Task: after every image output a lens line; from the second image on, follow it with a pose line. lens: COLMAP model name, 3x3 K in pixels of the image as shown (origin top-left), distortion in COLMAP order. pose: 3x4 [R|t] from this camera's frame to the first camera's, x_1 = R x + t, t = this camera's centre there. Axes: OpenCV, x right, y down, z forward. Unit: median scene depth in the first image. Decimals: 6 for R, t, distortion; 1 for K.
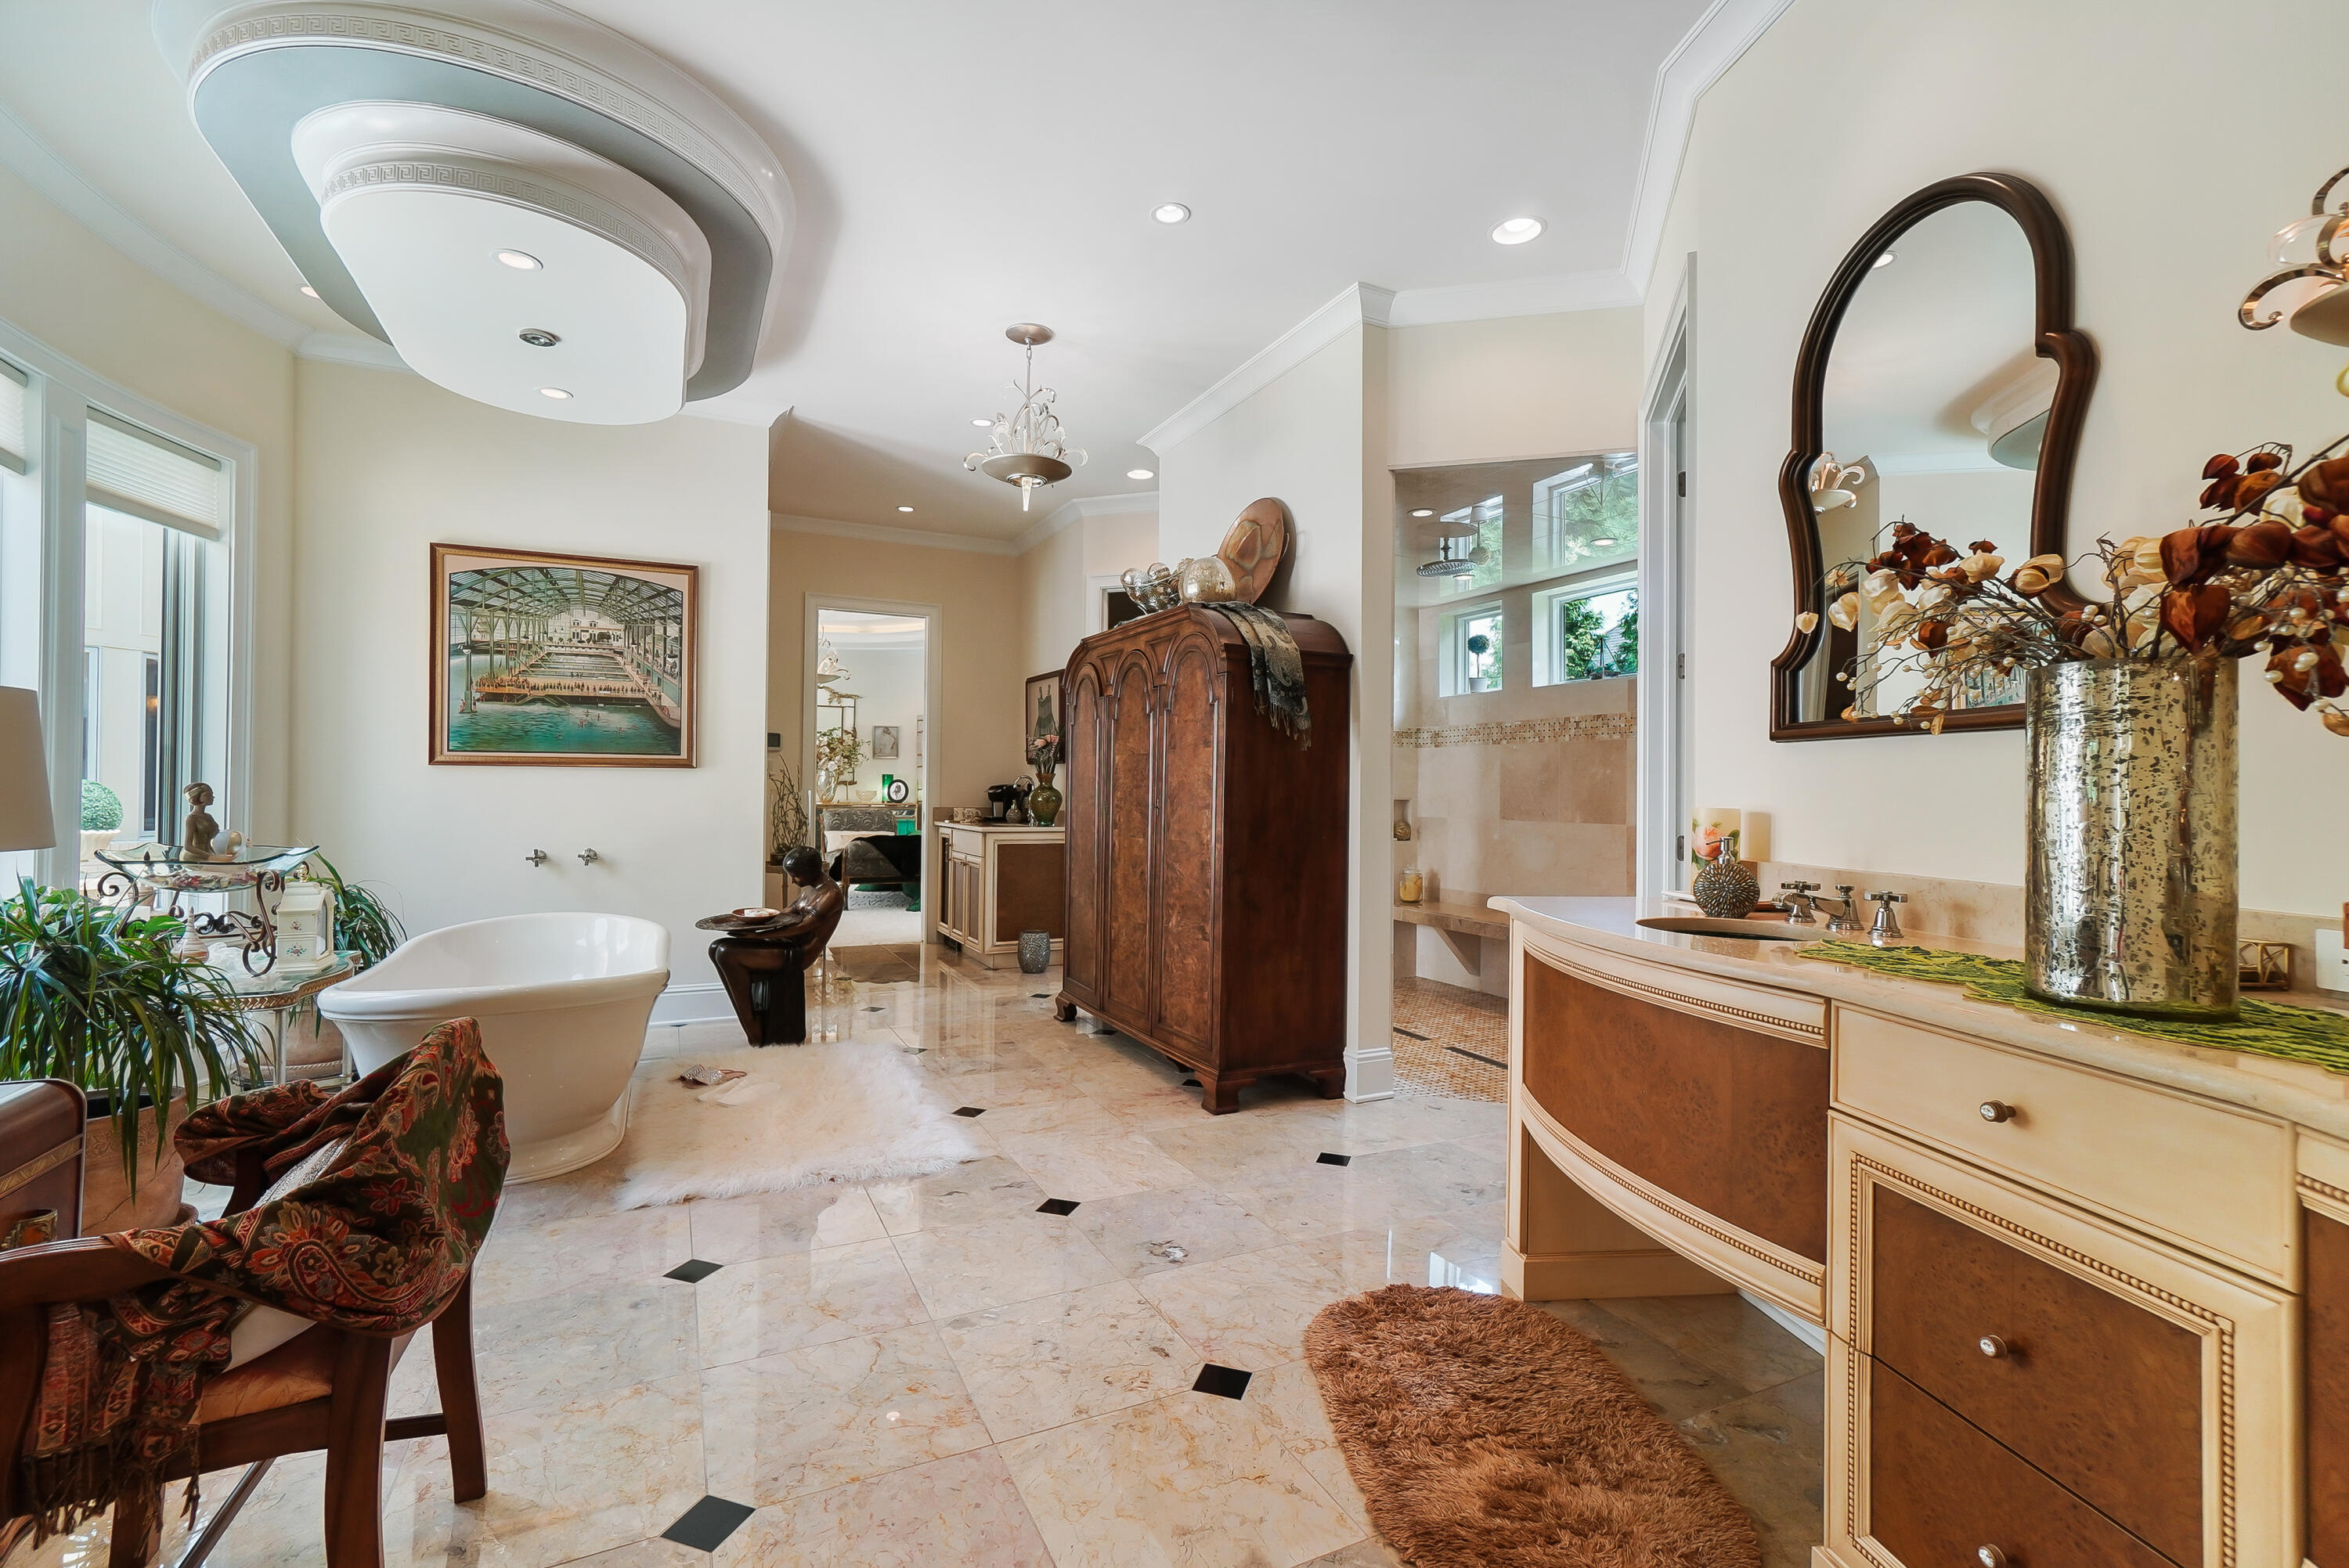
lens RADIAL K [[1017.4, 0, 1174.3], [0, 1017.4, 777.3], [0, 0, 1]] dist [-0.000190, 0.000025]
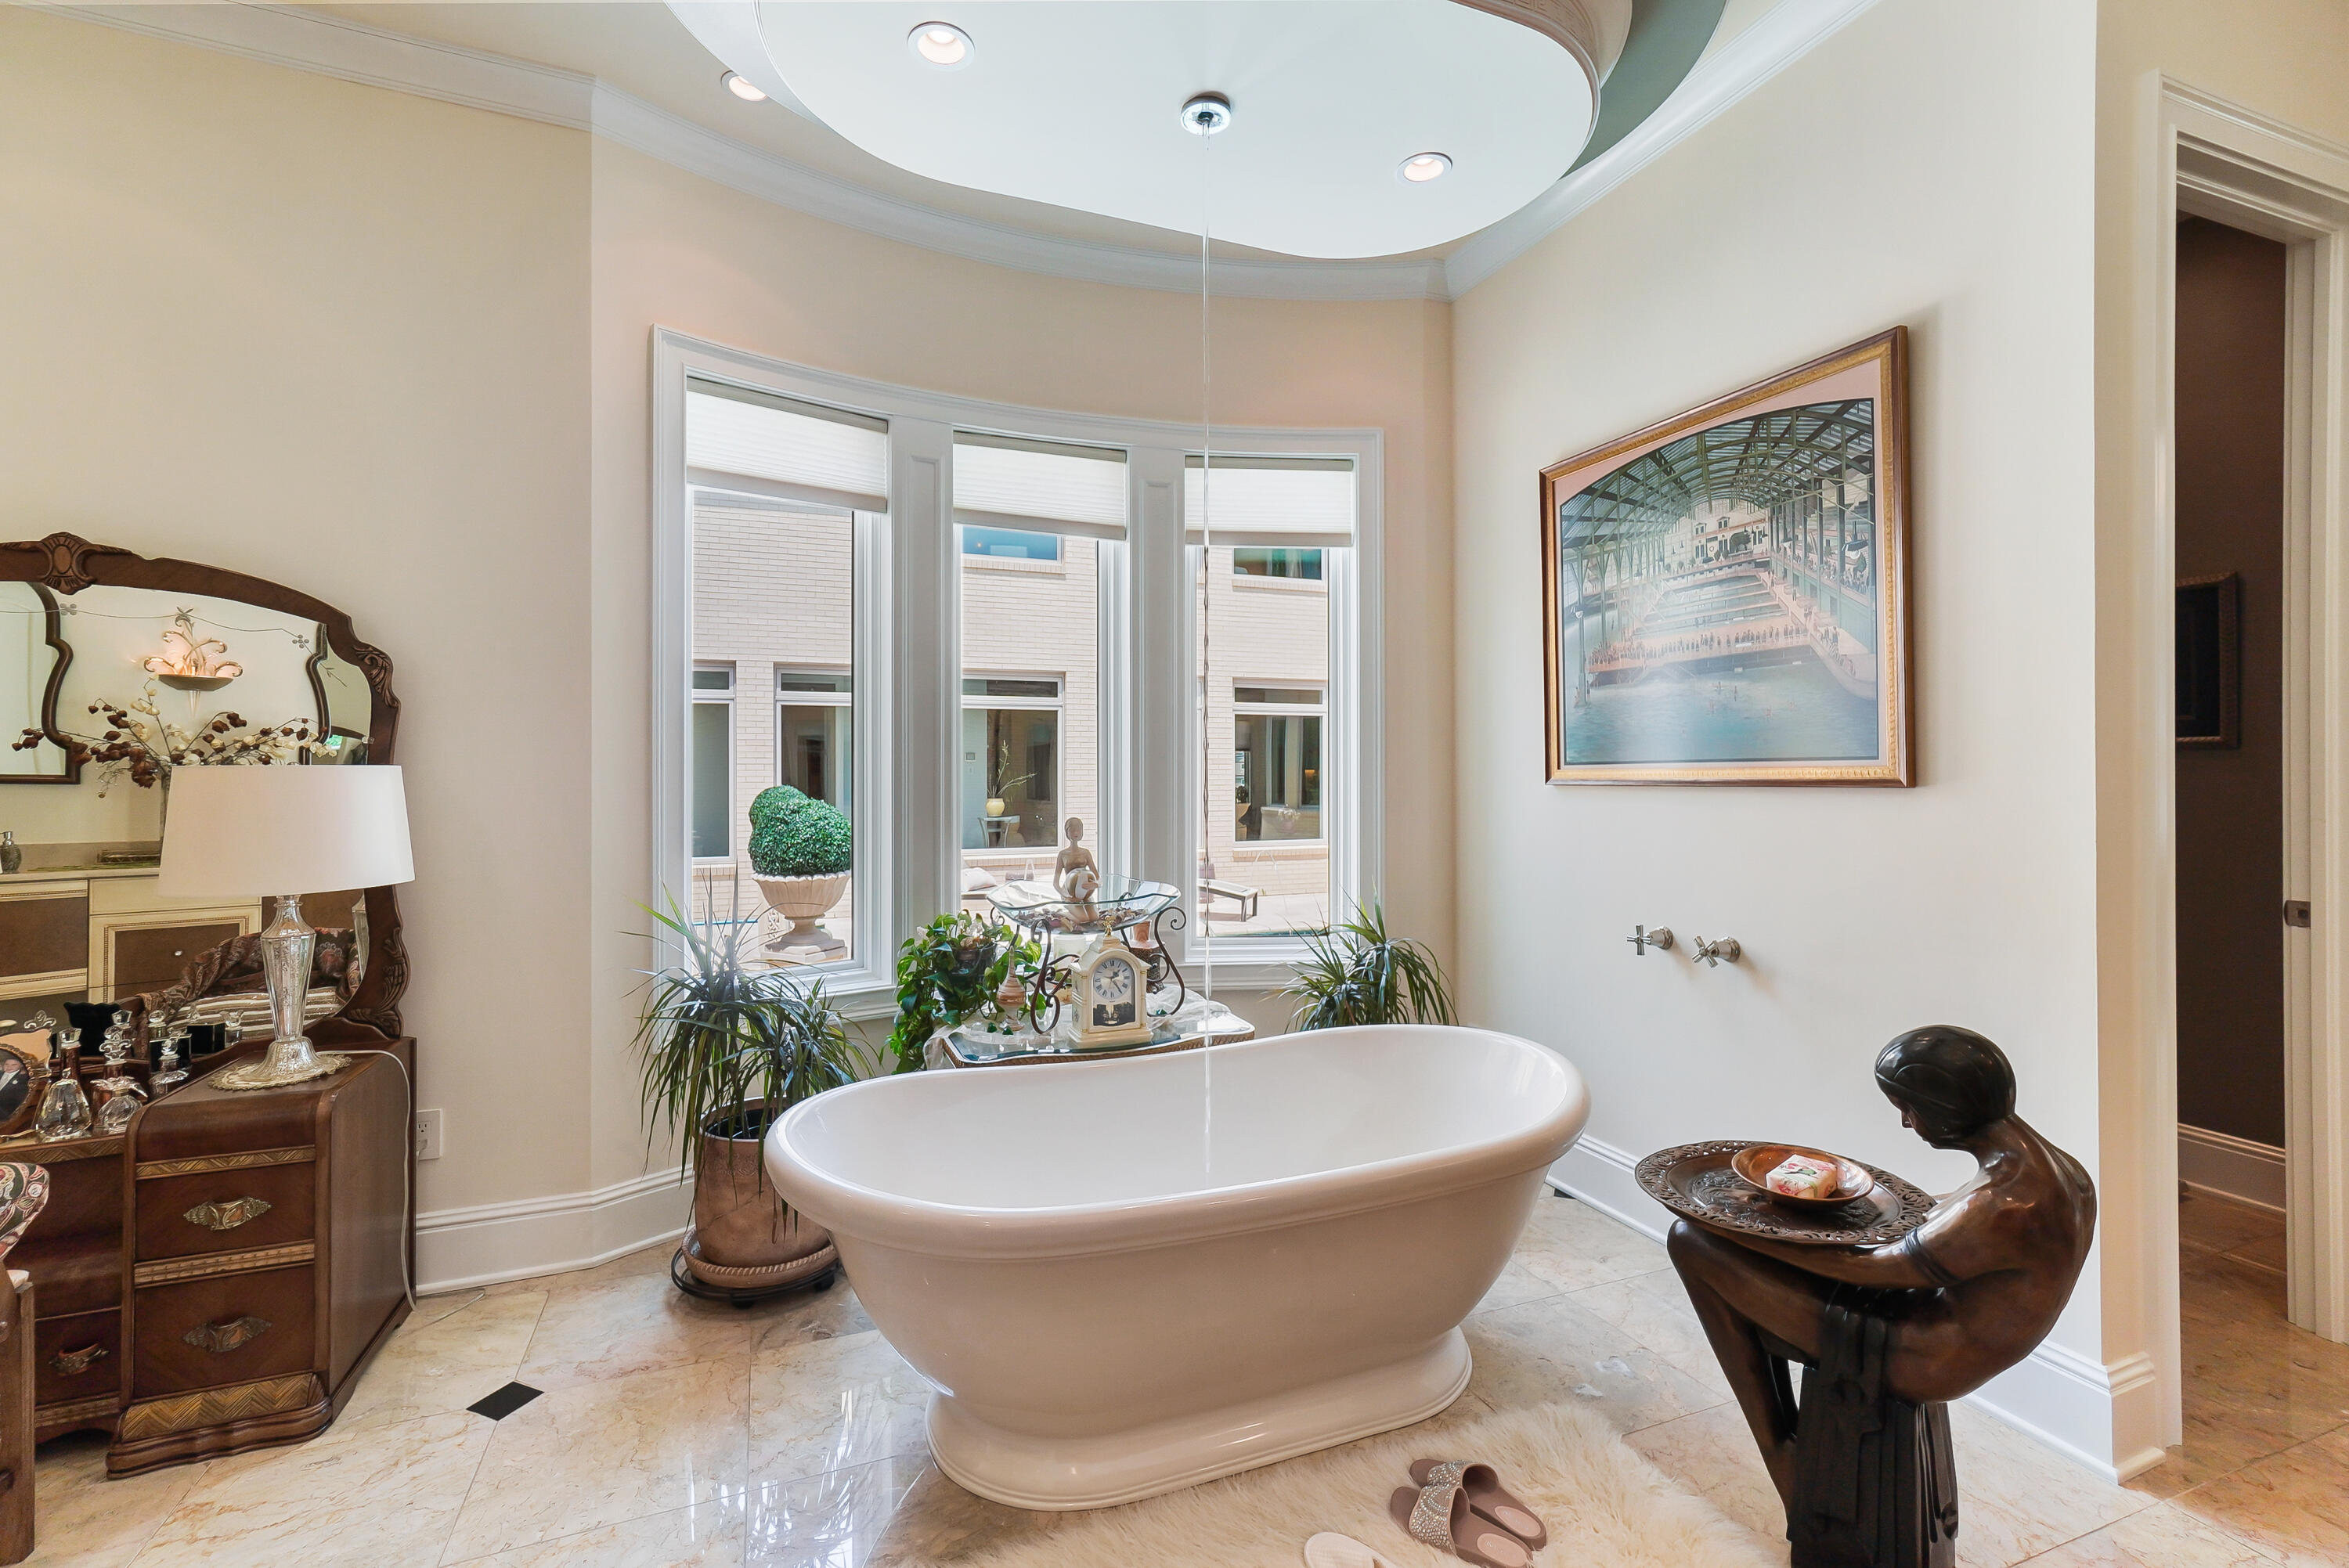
lens RADIAL K [[1017.4, 0, 1171.3], [0, 1017.4, 775.6], [0, 0, 1]] dist [-0.000190, 0.000025]
pose [[-0.121034, -0.007457, -0.992620, 0.002856], [0.003642, 0.999962, -0.007956, -0.012717], [0.992642, -0.004578, -0.121003, 0.791018]]
